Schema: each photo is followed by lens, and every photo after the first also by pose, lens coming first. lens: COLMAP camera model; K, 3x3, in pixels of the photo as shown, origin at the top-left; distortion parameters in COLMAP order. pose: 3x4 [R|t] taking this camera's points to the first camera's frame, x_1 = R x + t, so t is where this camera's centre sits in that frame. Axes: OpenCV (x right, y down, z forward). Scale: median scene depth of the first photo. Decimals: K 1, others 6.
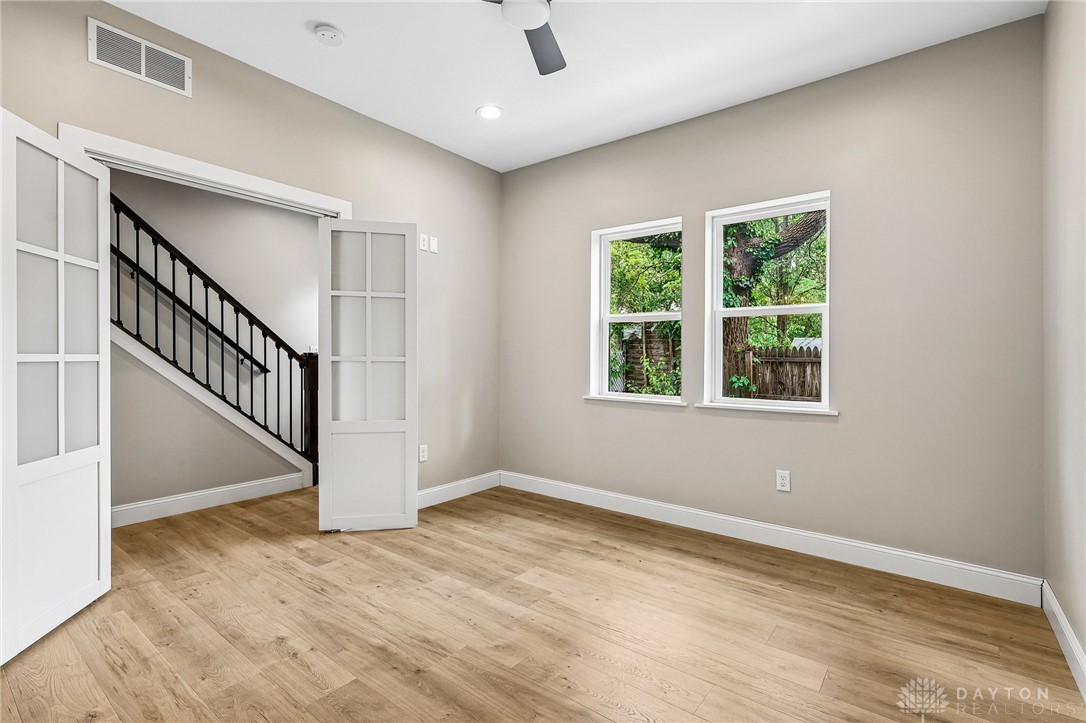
lens RADIAL K [[503.2, 0, 535.2], [0, 503.2, 359.0], [0, 0, 1]] dist [-0.000300, 0.001202]
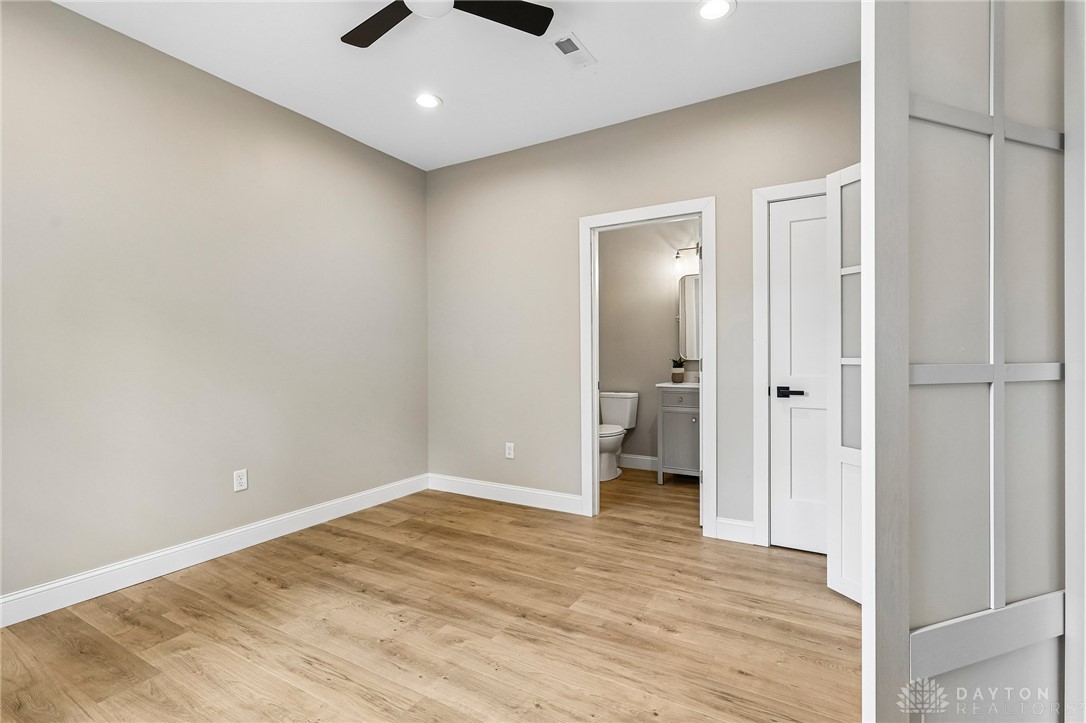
lens RADIAL K [[503.2, 0, 540.8], [0, 503.2, 357.8], [0, 0, 1]] dist [-0.000300, 0.001202]
pose [[-0.989781, -0.005835, -0.142479, -0.089271], [-0.007256, 0.999929, 0.009456, -0.015789], [0.142414, 0.010393, -0.989753, 2.058891]]
